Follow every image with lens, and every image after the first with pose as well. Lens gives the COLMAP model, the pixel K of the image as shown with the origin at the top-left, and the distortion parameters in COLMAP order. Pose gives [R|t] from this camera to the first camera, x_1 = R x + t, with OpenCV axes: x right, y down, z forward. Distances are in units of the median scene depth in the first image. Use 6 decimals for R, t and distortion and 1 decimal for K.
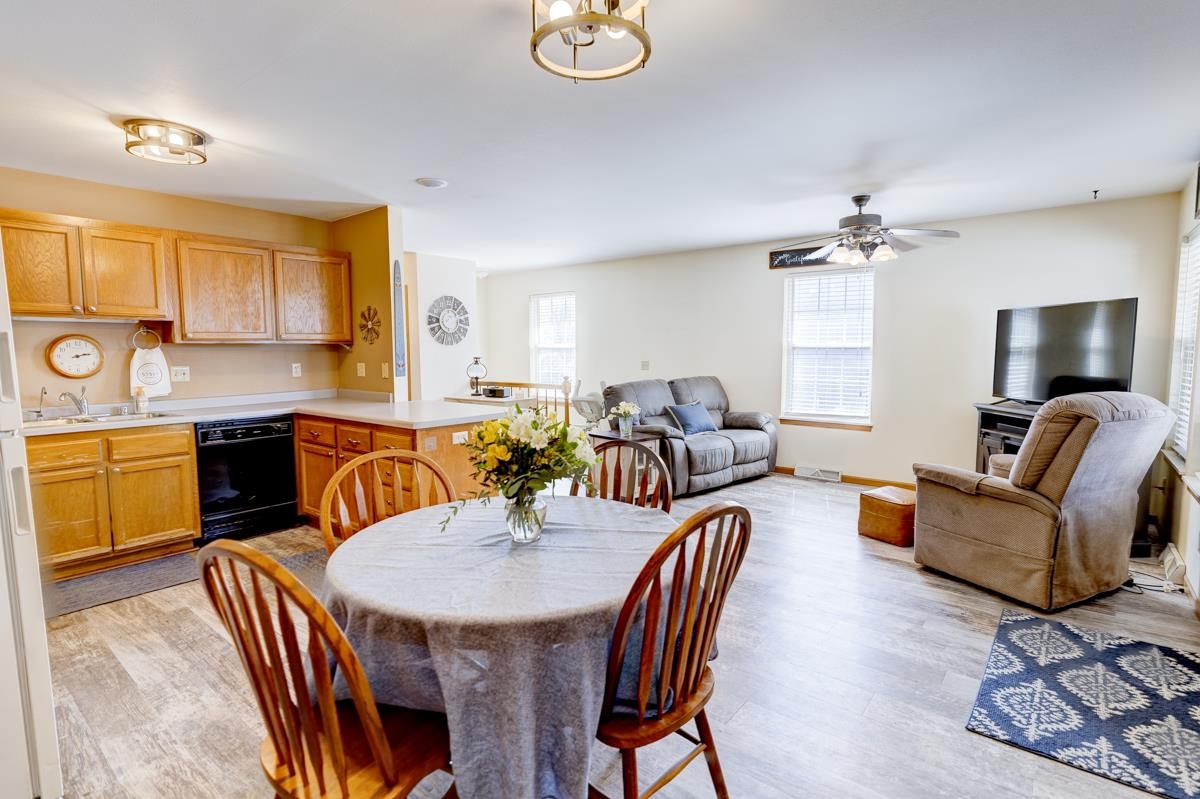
lens RADIAL K [[581.1, 0, 609.2], [0, 581.1, 396.4], [0, 0, 1]] dist [-0.002186, 0.000764]
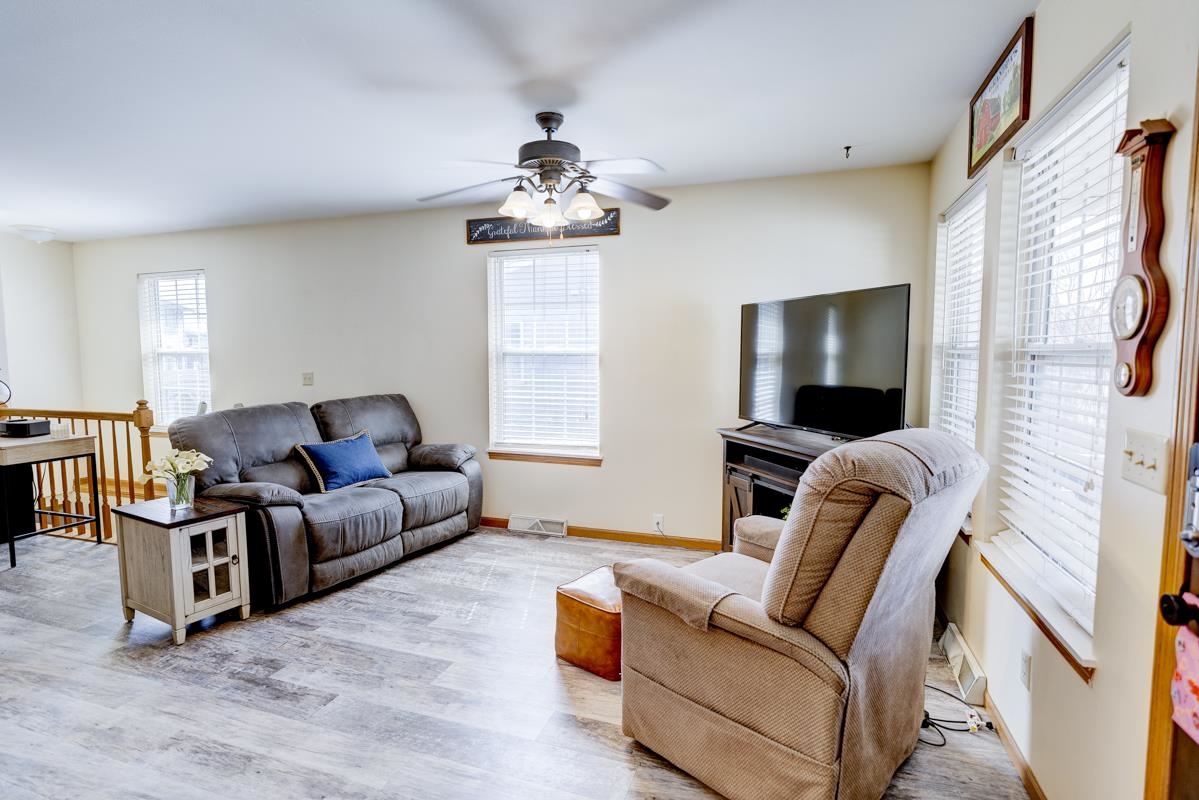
lens RADIAL K [[578.7, 0, 606.0], [0, 578.7, 396.7], [0, 0, 1]] dist [-0.001765, -0.000499]
pose [[0.939996, -0.022902, 0.340416, 0.230155], [0.025916, 0.999655, -0.004310, -0.028704], [-0.340200, 0.012874, 0.940265, 0.332866]]
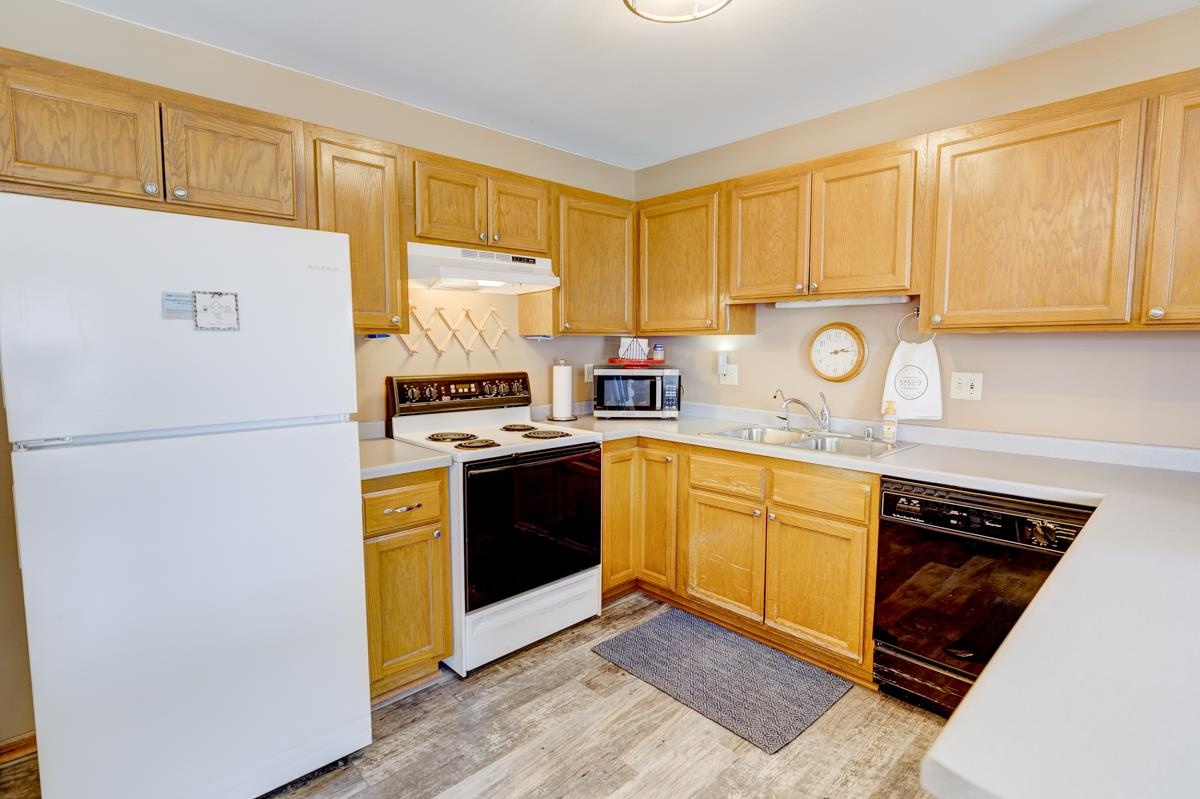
lens RADIAL K [[580.4, 0, 607.1], [0, 580.4, 394.7], [0, 0, 1]] dist [-0.001322, 0.000461]
pose [[-0.127671, 0.093168, -0.987431, -0.102970], [-0.082117, 0.991167, 0.104137, -0.051820], [0.988411, 0.094380, -0.118893, 0.608934]]
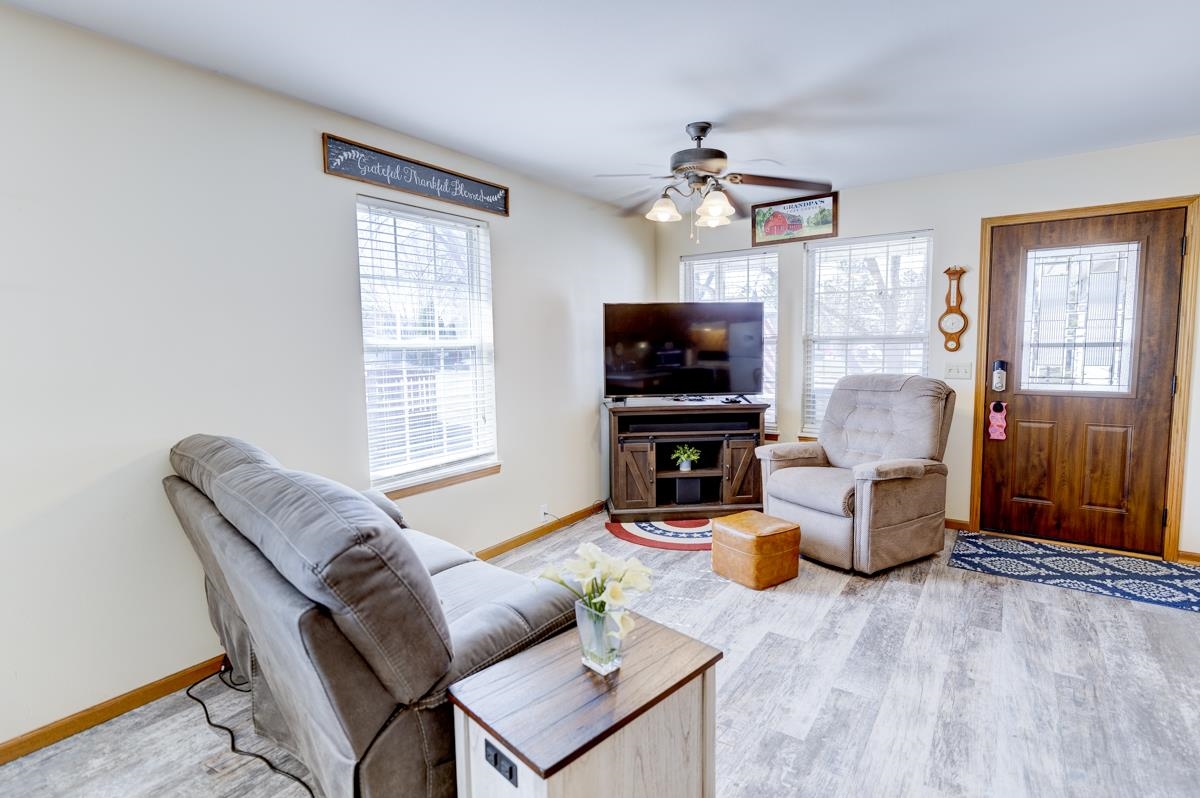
lens RADIAL K [[580.4, 0, 607.1], [0, 580.4, 394.2], [0, 0, 1]] dist [-0.001322, 0.000461]
pose [[-0.066181, -0.084201, 0.994249, -0.234854], [0.099995, 0.990857, 0.090569, -0.085270], [-0.992785, 0.105414, -0.057156, 1.010390]]
